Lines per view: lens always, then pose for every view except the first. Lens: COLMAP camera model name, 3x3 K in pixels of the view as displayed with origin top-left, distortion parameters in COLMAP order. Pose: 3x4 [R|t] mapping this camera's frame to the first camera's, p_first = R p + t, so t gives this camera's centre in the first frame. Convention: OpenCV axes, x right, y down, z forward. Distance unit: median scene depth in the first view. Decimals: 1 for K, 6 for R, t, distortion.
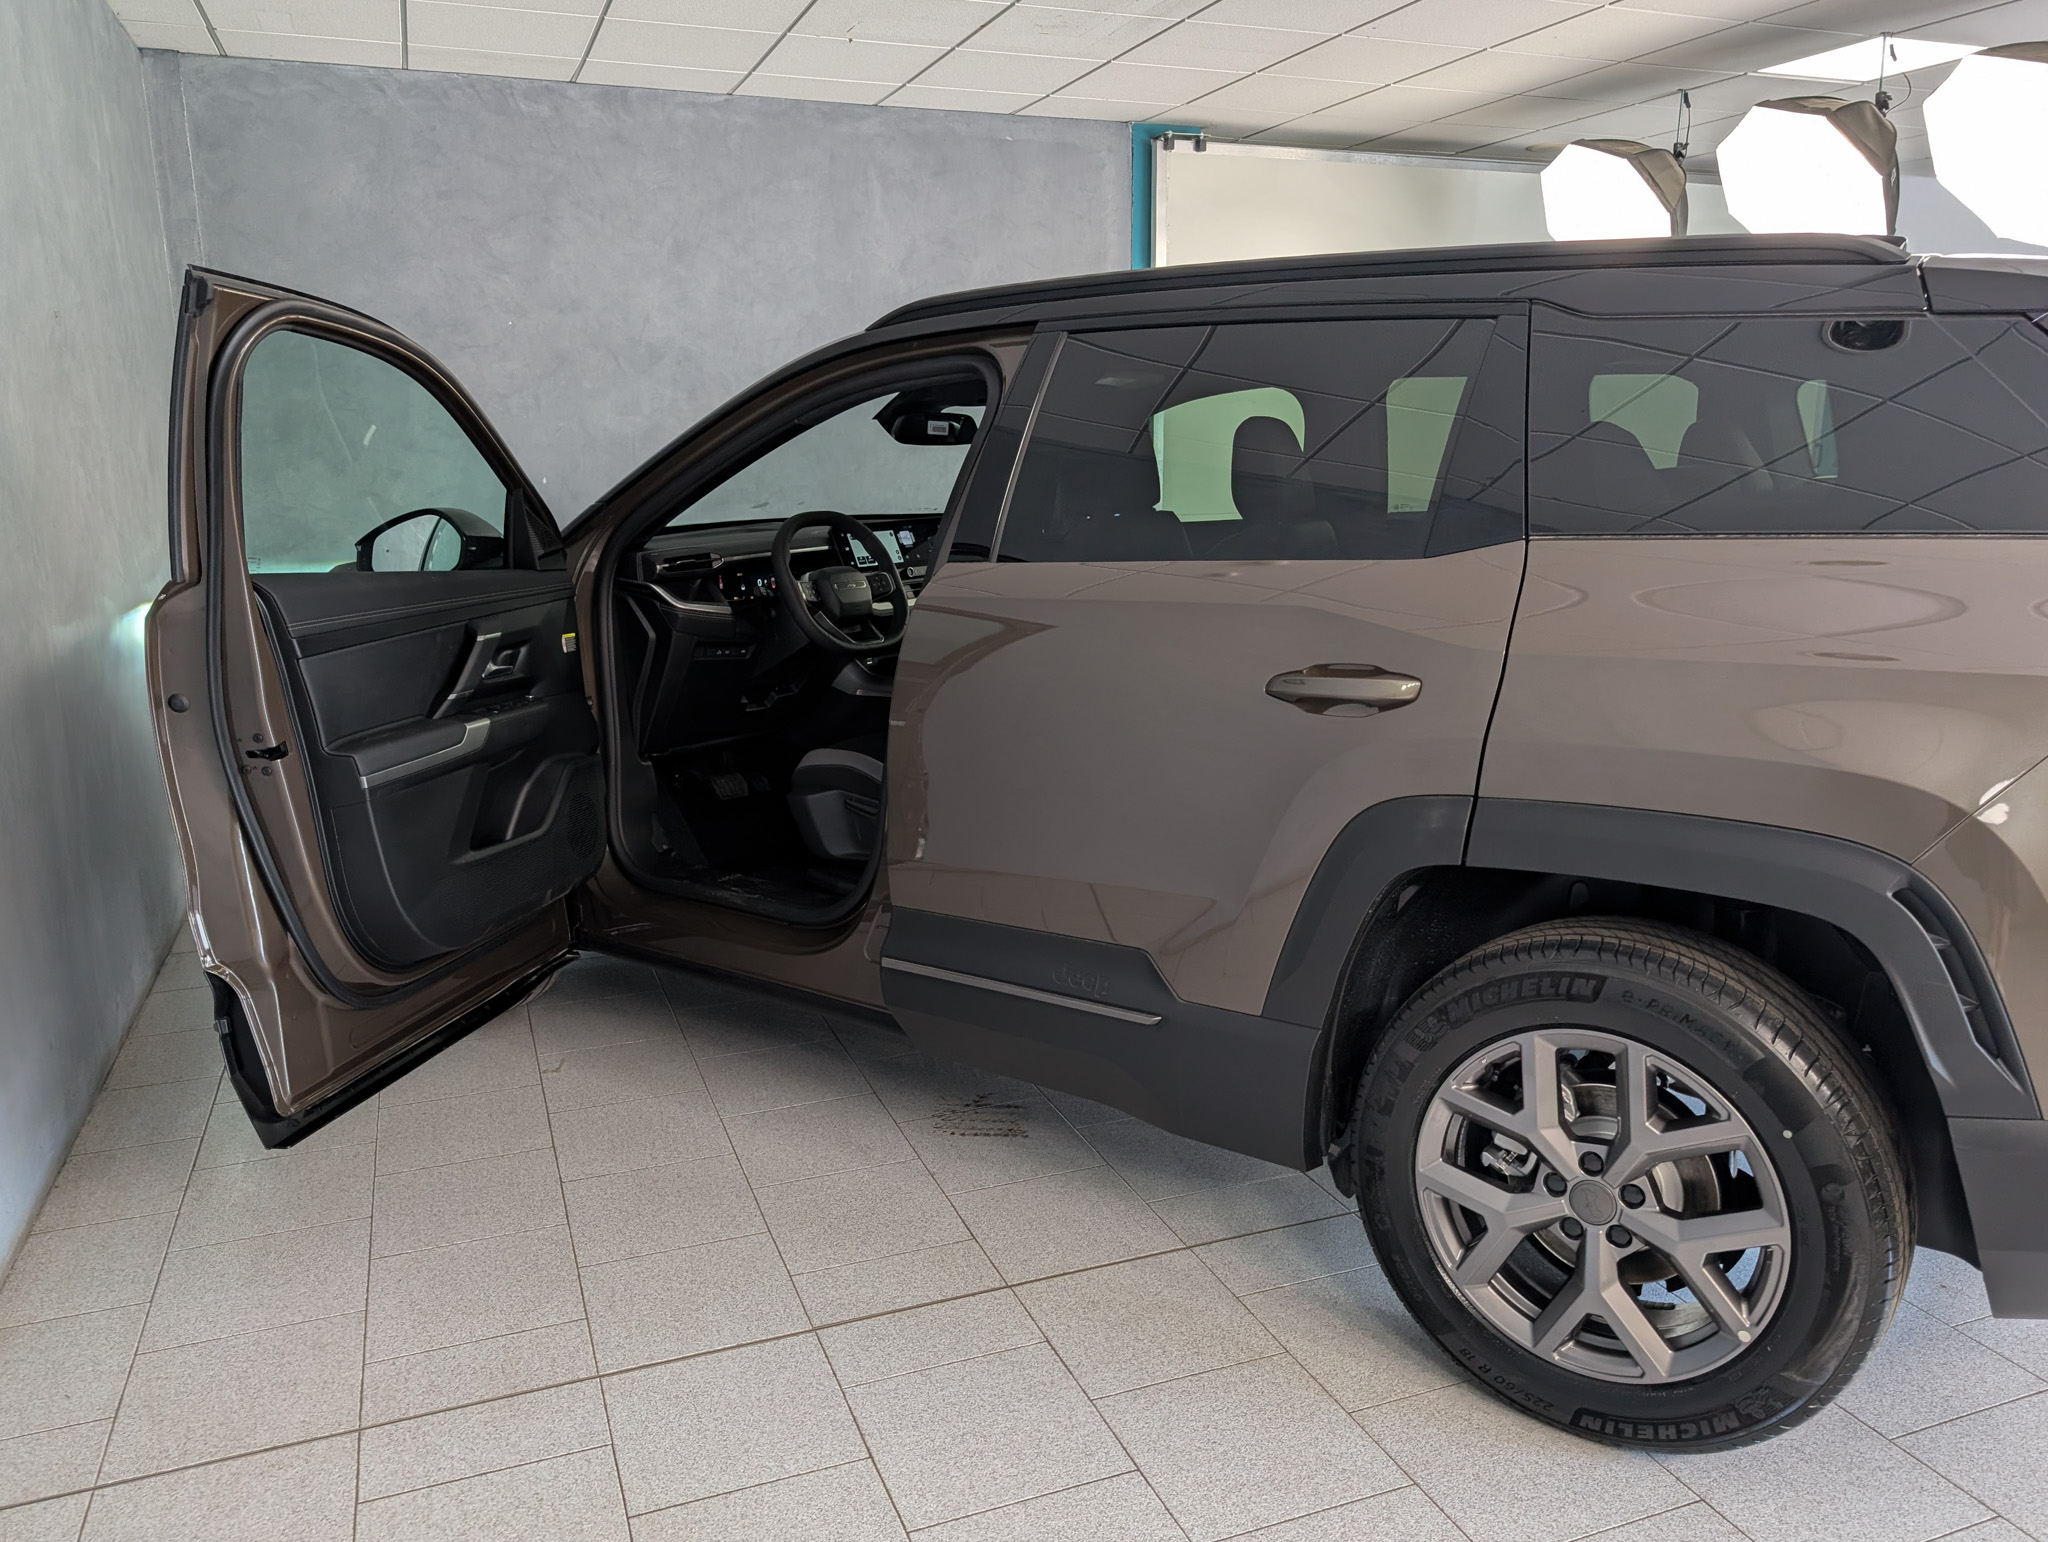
lens RADIAL K [[1482.8, 0, 1024.0], [0, 1482.8, 771.0], [0, 0, 1]] dist [-0.005525, -0.004117]
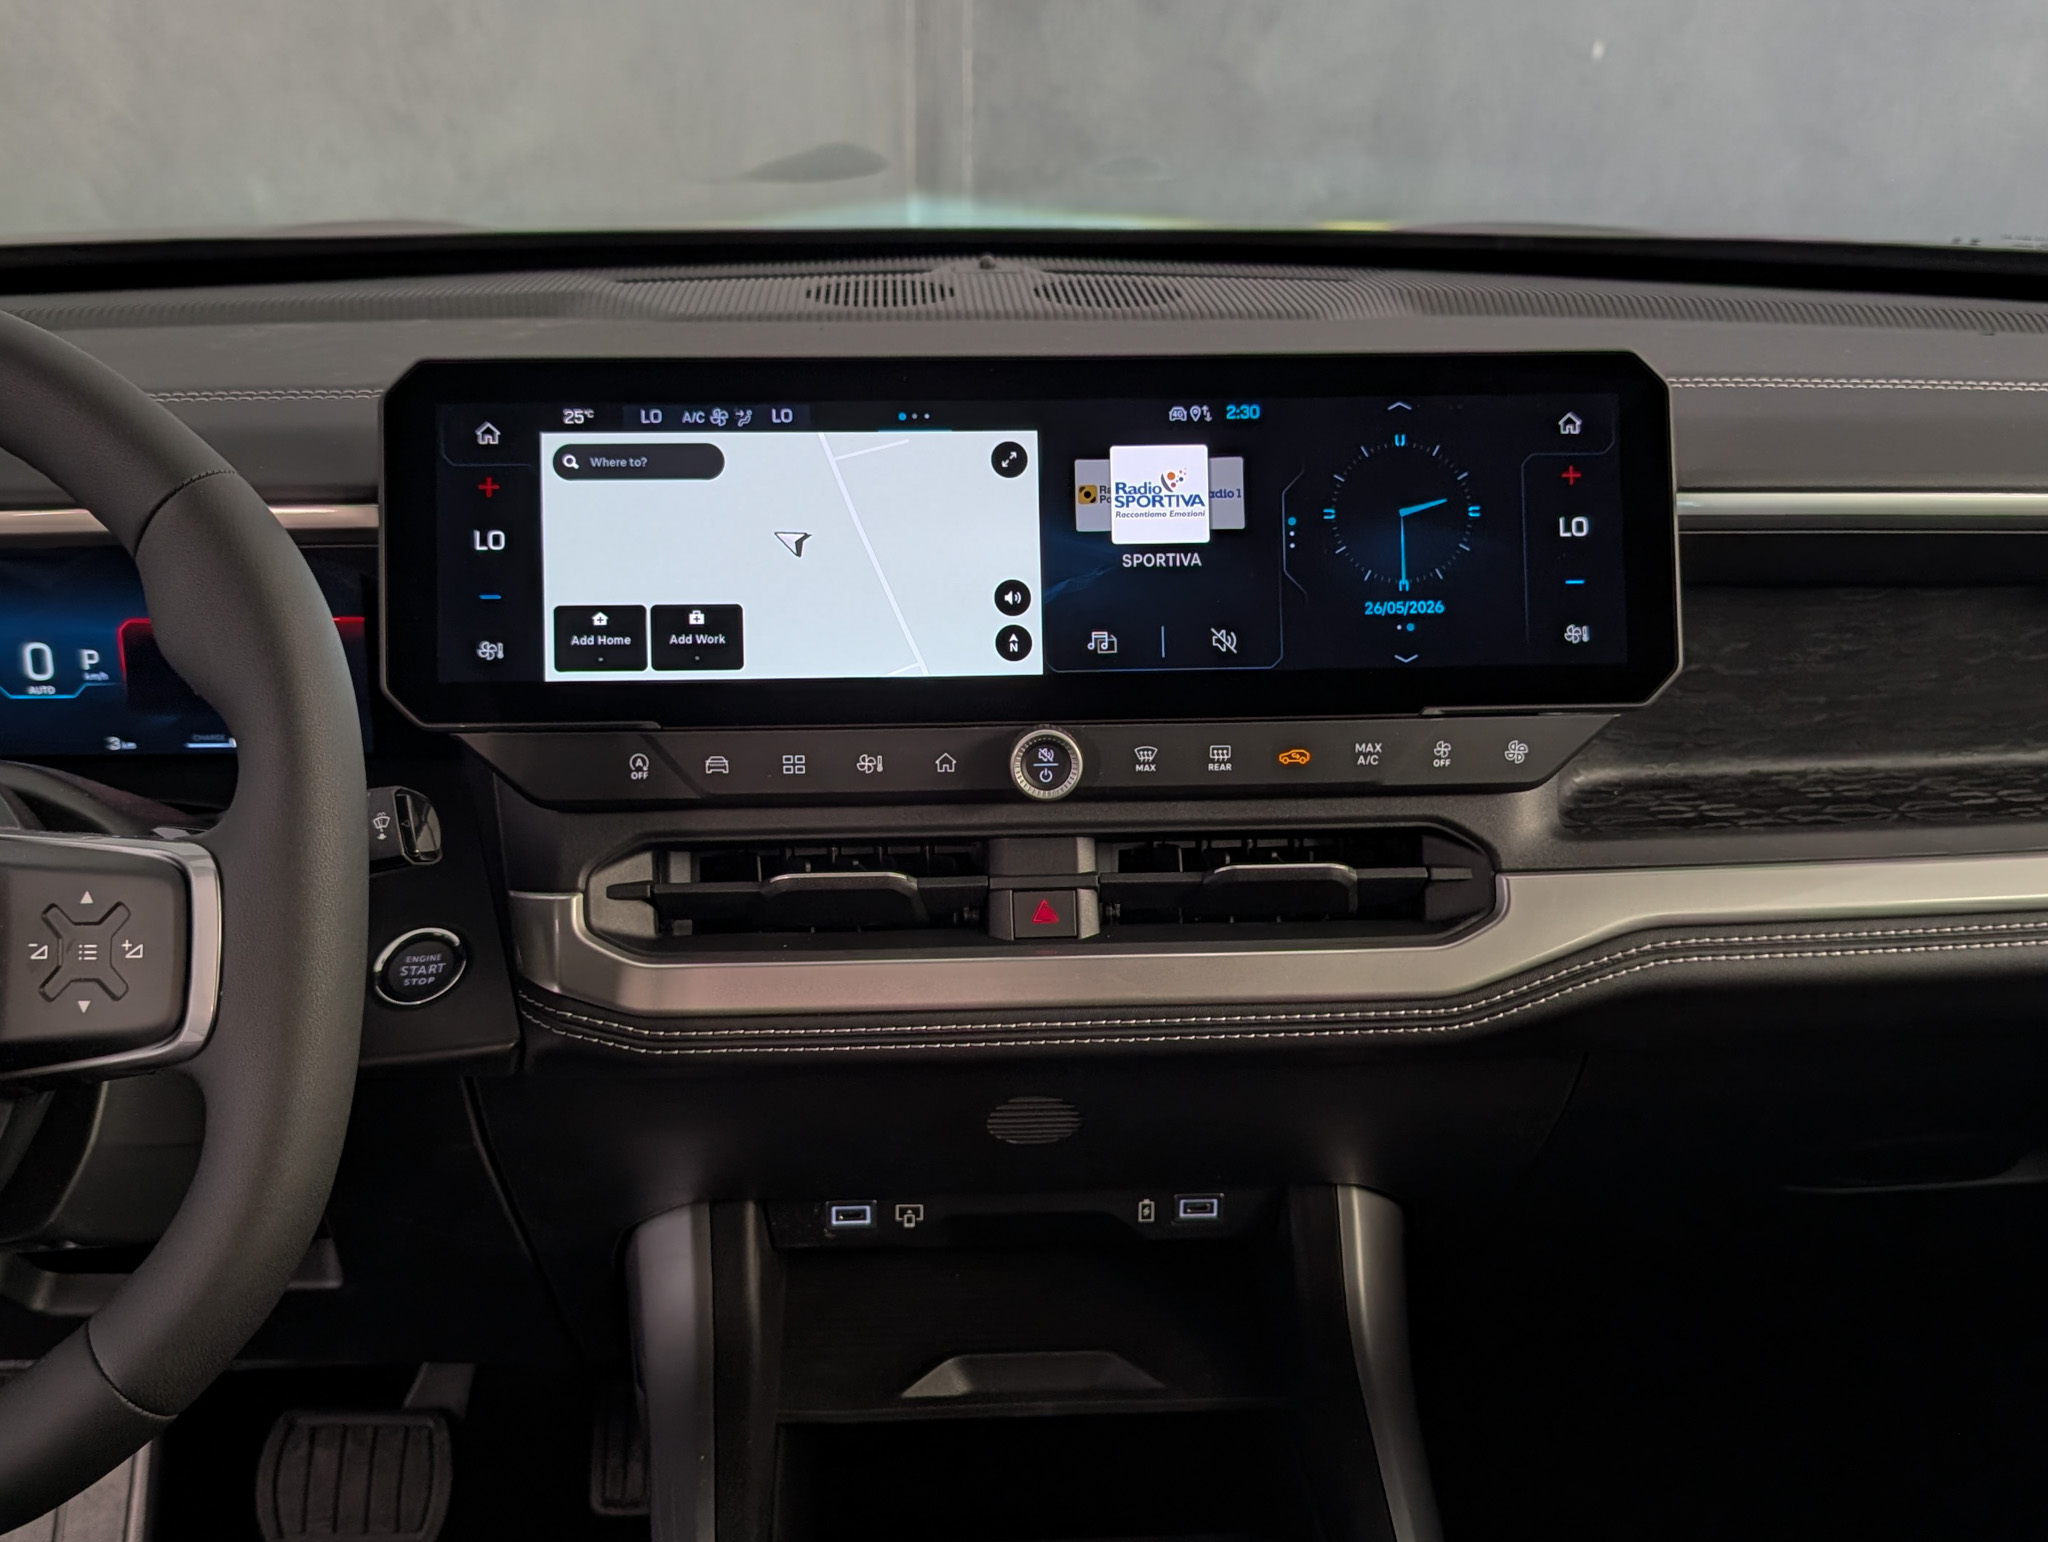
lens RADIAL K [[2146.9, 0, 1003.1], [0, 2146.9, 802.1], [0, 0, 1]] dist [0.058724, -0.206860]
pose [[0.635690, 0.288356, -0.716065, 0.070068], [-0.188967, 0.957518, 0.217831, -0.199931], [0.748458, -0.003161, 0.663175, 1.002203]]
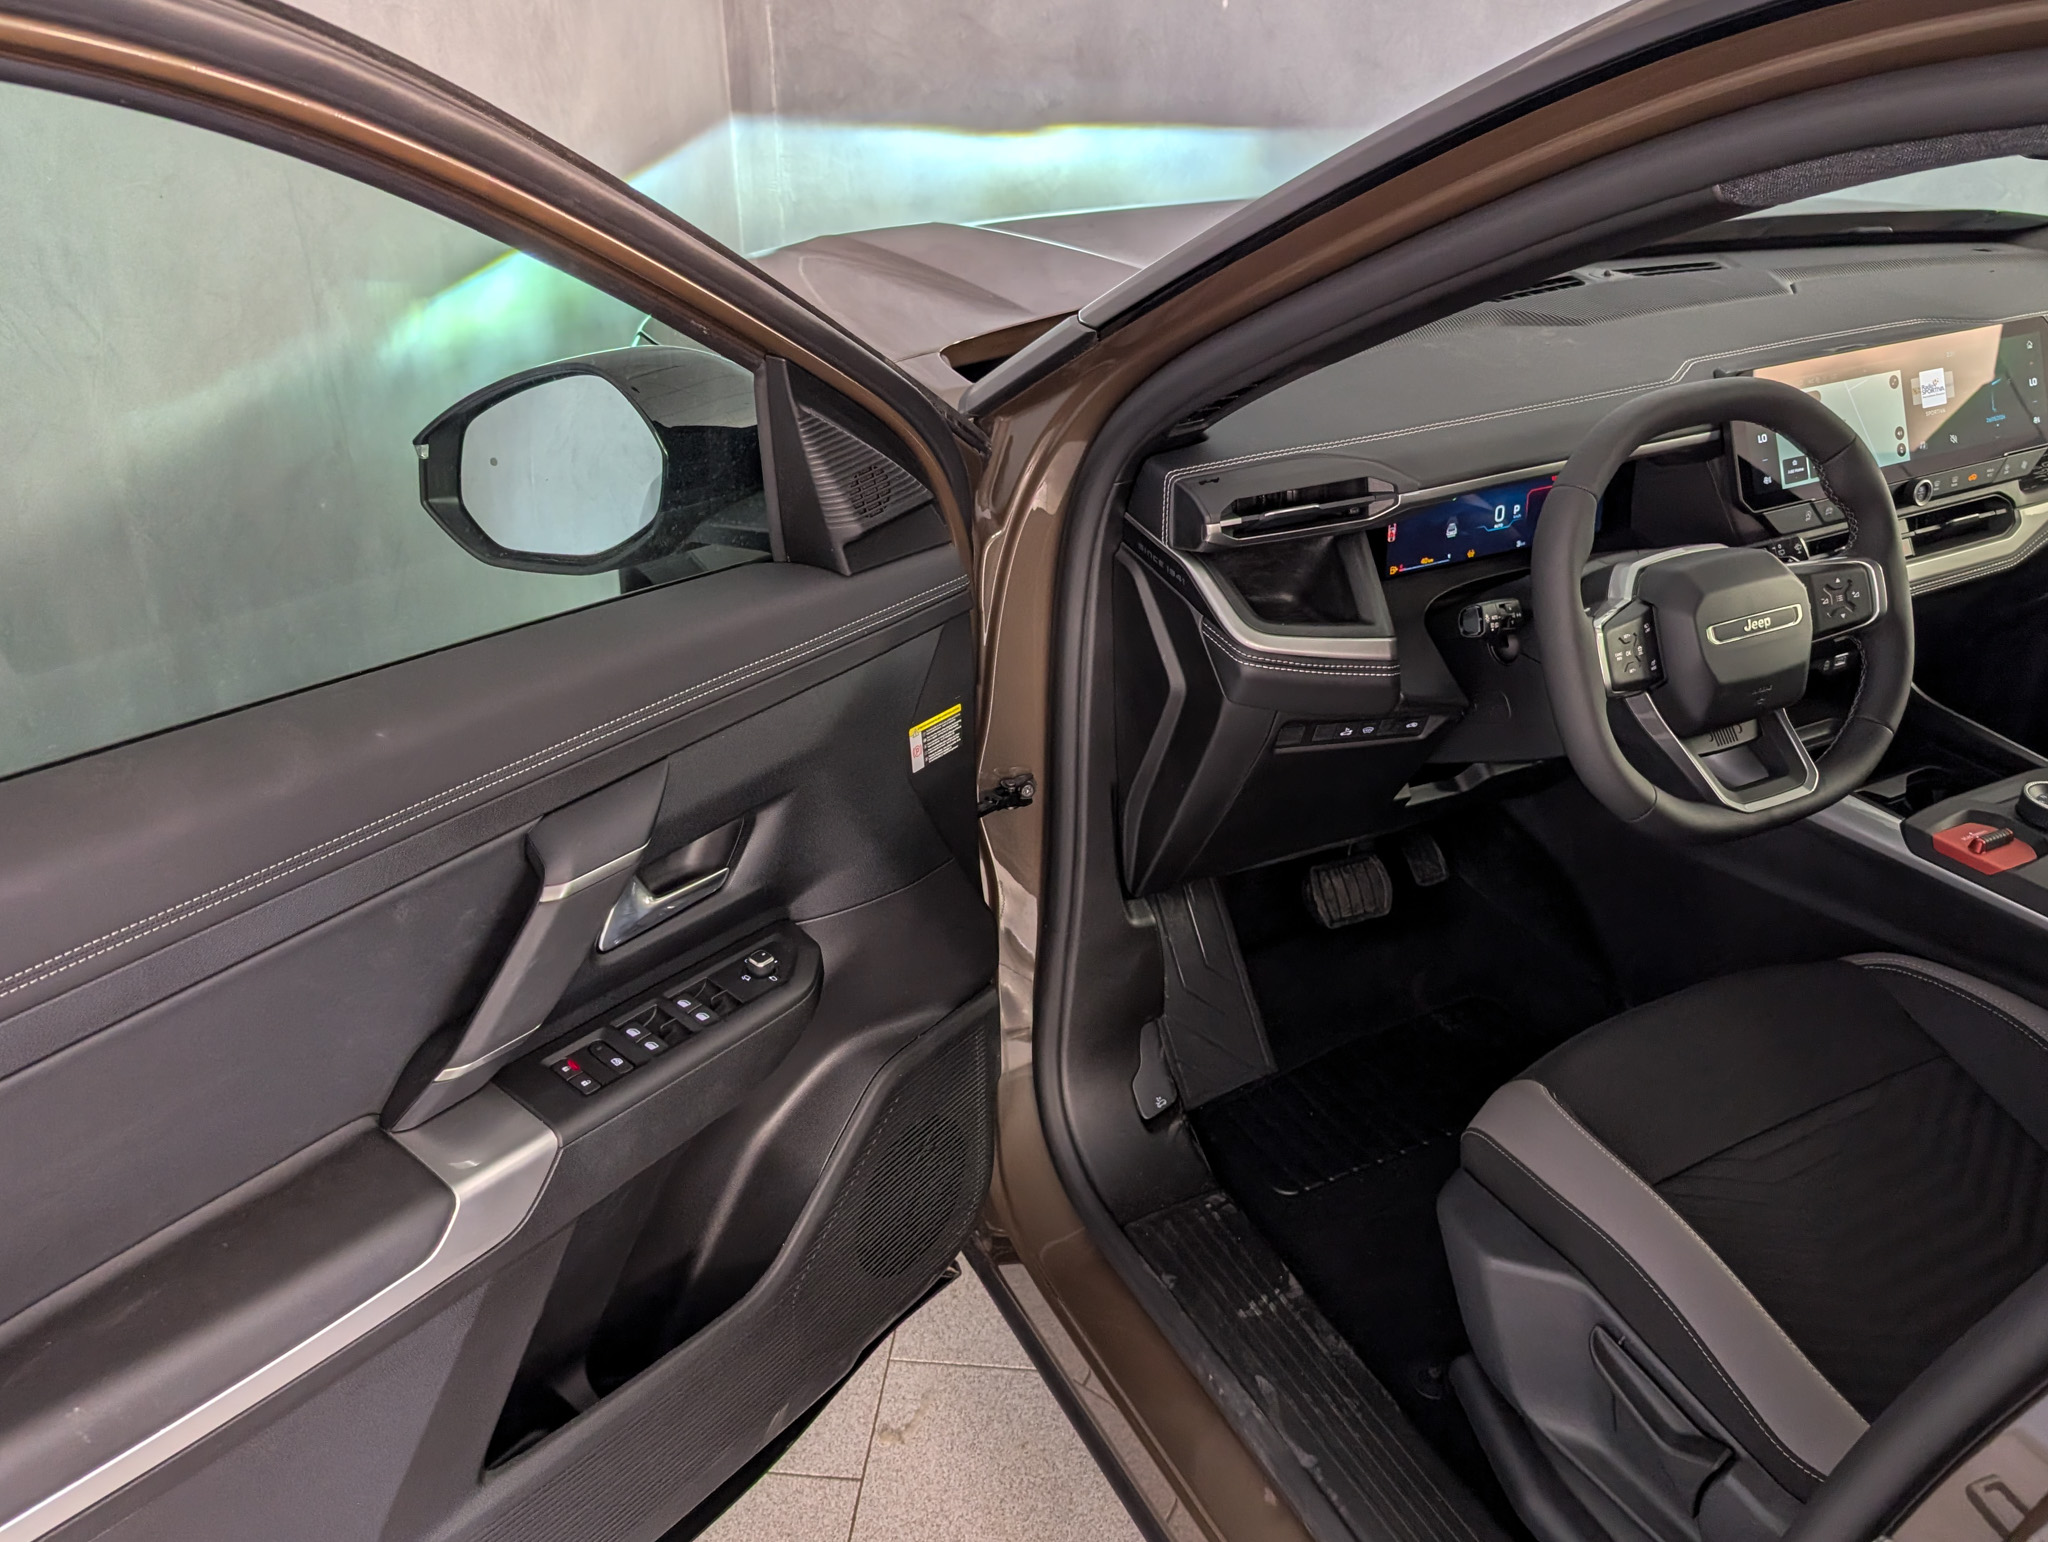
lens RADIAL K [[1639.3, 0, 1057.1], [0, 1639.3, 787.7], [0, 0, 1]] dist [0.011240, -0.016952]
pose [[0.896339, 0.236805, -0.374834, -0.114039], [-0.115220, 0.940785, 0.318824, -0.198237], [0.428137, -0.242586, 0.870546, 0.611606]]
